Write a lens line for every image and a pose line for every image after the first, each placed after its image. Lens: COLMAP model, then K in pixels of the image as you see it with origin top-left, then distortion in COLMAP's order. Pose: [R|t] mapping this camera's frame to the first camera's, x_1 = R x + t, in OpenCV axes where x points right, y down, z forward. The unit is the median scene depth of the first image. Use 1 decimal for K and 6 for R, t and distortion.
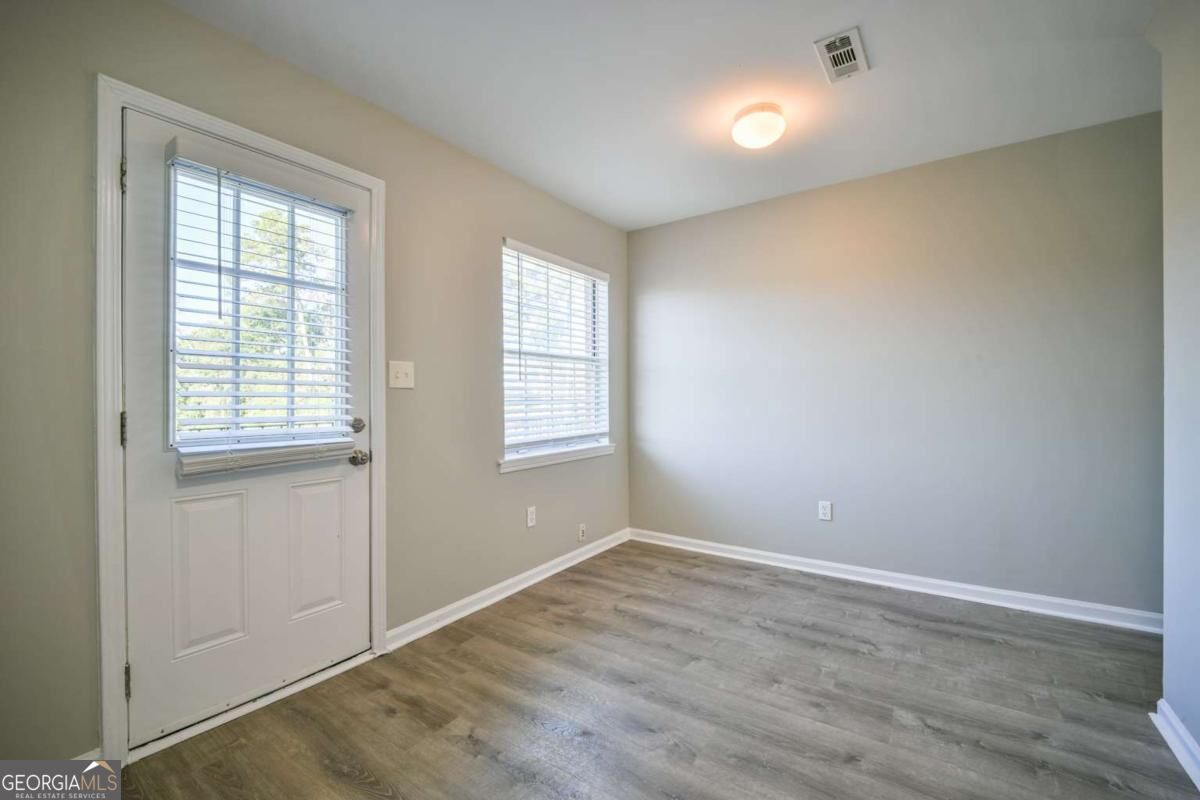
lens RADIAL K [[494.0, 0, 604.5], [0, 494.0, 398.4], [0, 0, 1]] dist [0.004525, -0.009699]
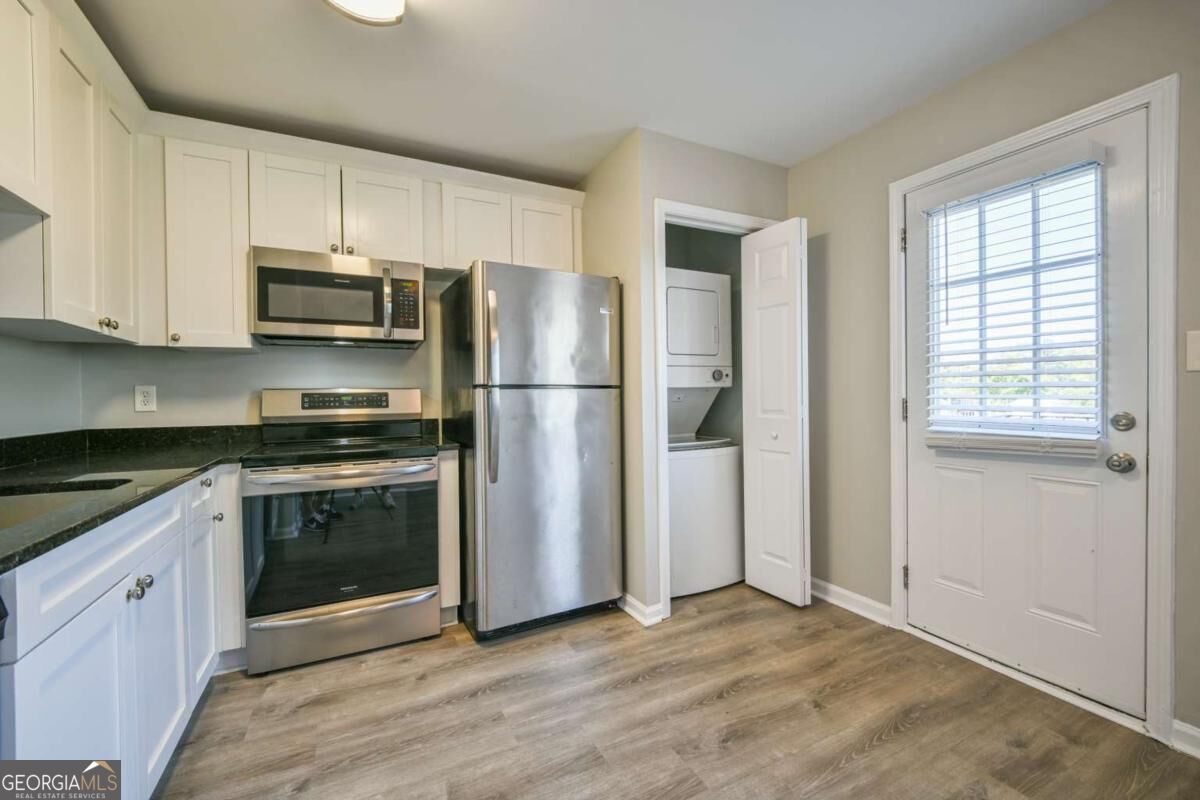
lens RADIAL K [[494.0, 0, 604.5], [0, 494.0, 398.4], [0, 0, 1]] dist [0.004525, -0.009699]
pose [[-0.475451, 0.017435, -0.879570, 0.540194], [0.012973, 0.999834, 0.012806, -0.002999], [0.879647, -0.005322, -0.475598, 0.612839]]
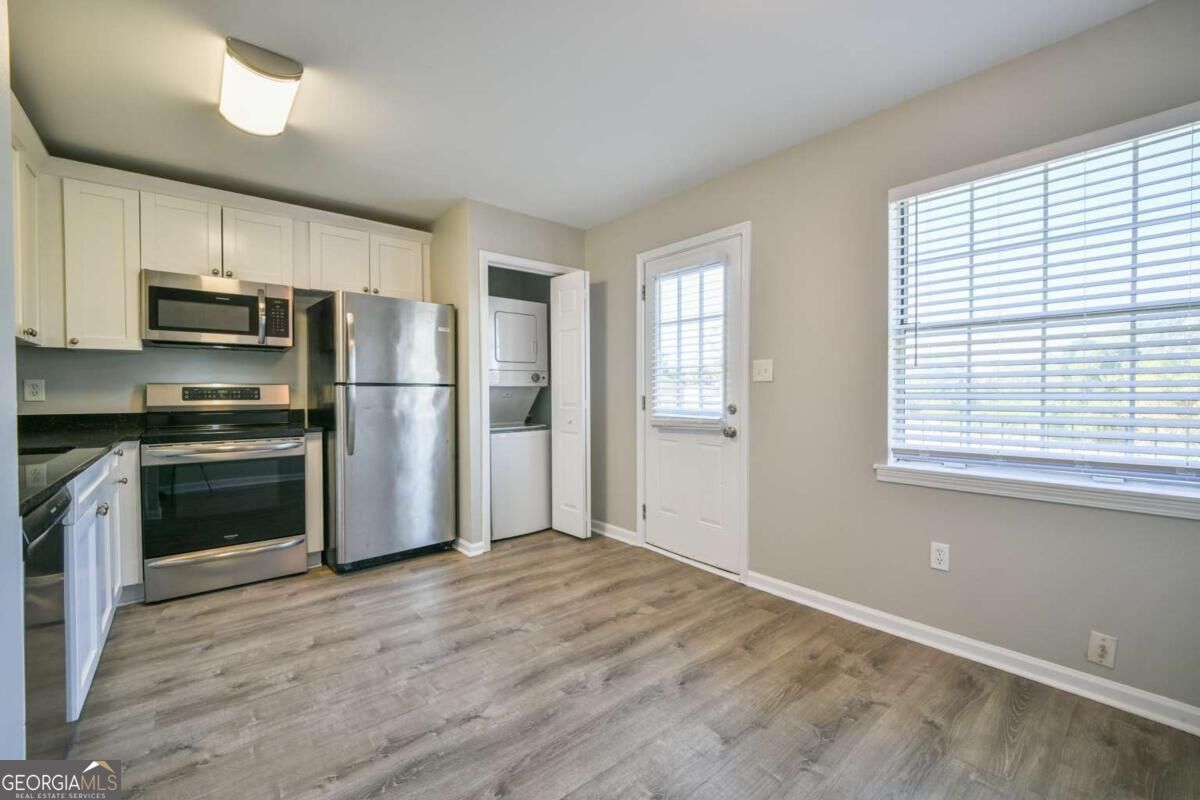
lens RADIAL K [[494.0, 0, 604.5], [0, 494.0, 398.4], [0, 0, 1]] dist [0.004525, -0.009699]
pose [[-0.261642, 0.020928, -0.964938, 0.892046], [0.000932, 0.999770, 0.021431, -0.006426], [0.965164, 0.004708, -0.261601, 0.962121]]
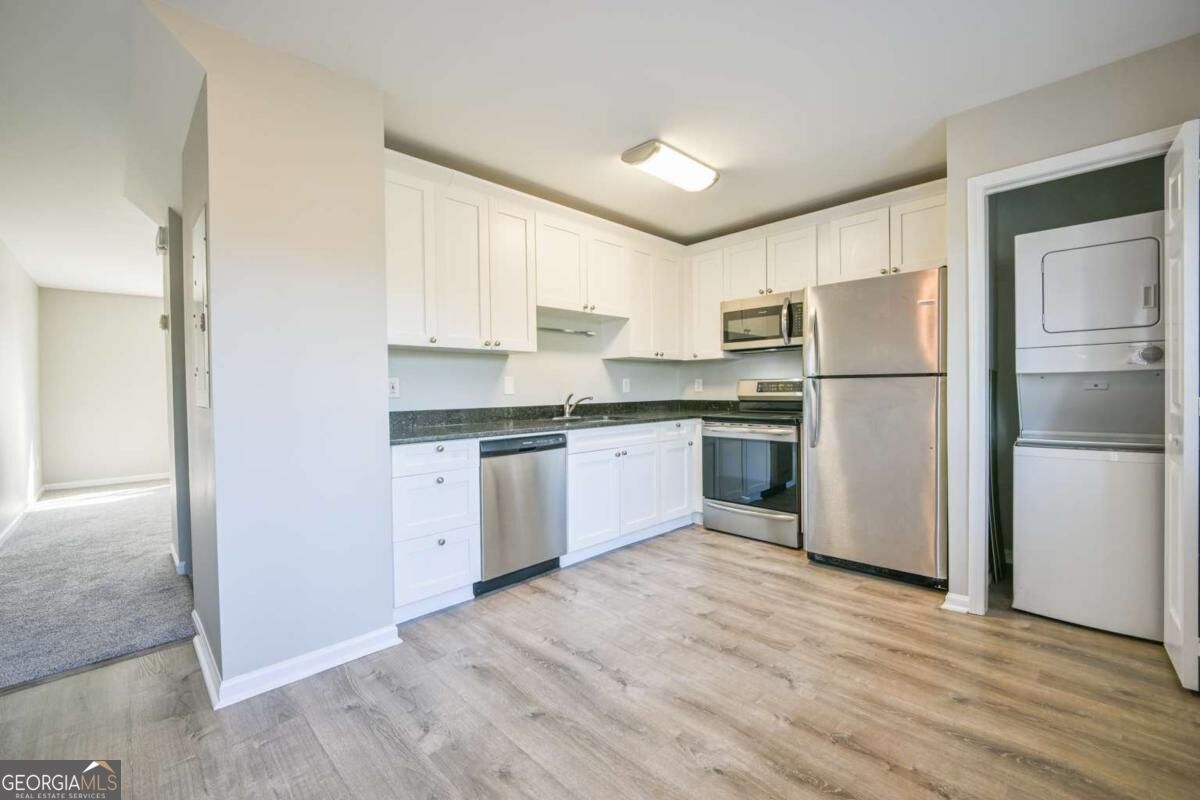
lens RADIAL K [[493.7, 0, 600.0], [0, 493.7, 400.0], [0, 0, 1]] dist [0.000614, -0.010979]
pose [[-0.980607, 0.017632, 0.195188, 0.089392], [0.022985, 0.999418, 0.025191, -0.002880], [-0.194630, 0.029189, -0.980442, 1.388667]]
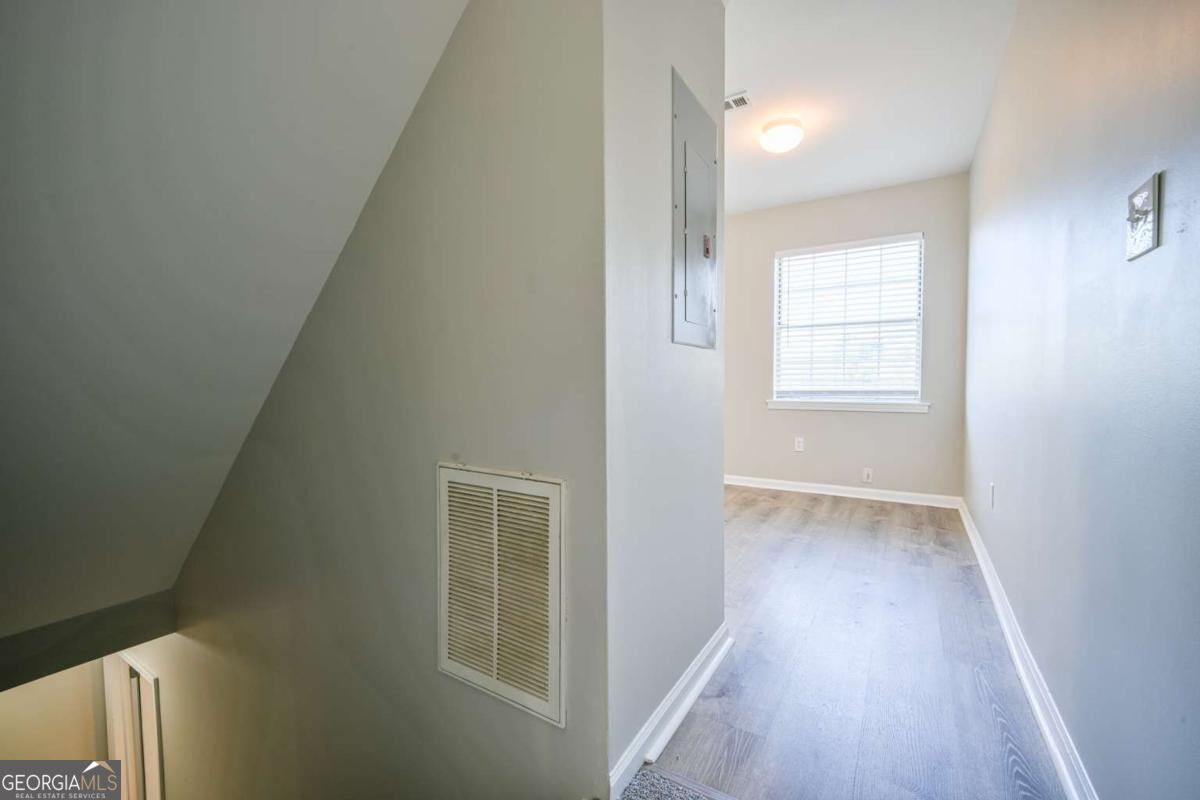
lens RADIAL K [[484.0, 0, 596.6], [0, 484.0, 397.0], [0, 0, 1]] dist [0.000944, -0.009029]
pose [[0.035599, 0.039983, -0.998566, 1.599341], [0.001325, 0.999197, 0.040056, 0.066564], [0.999365, -0.002749, 0.035517, 0.509961]]
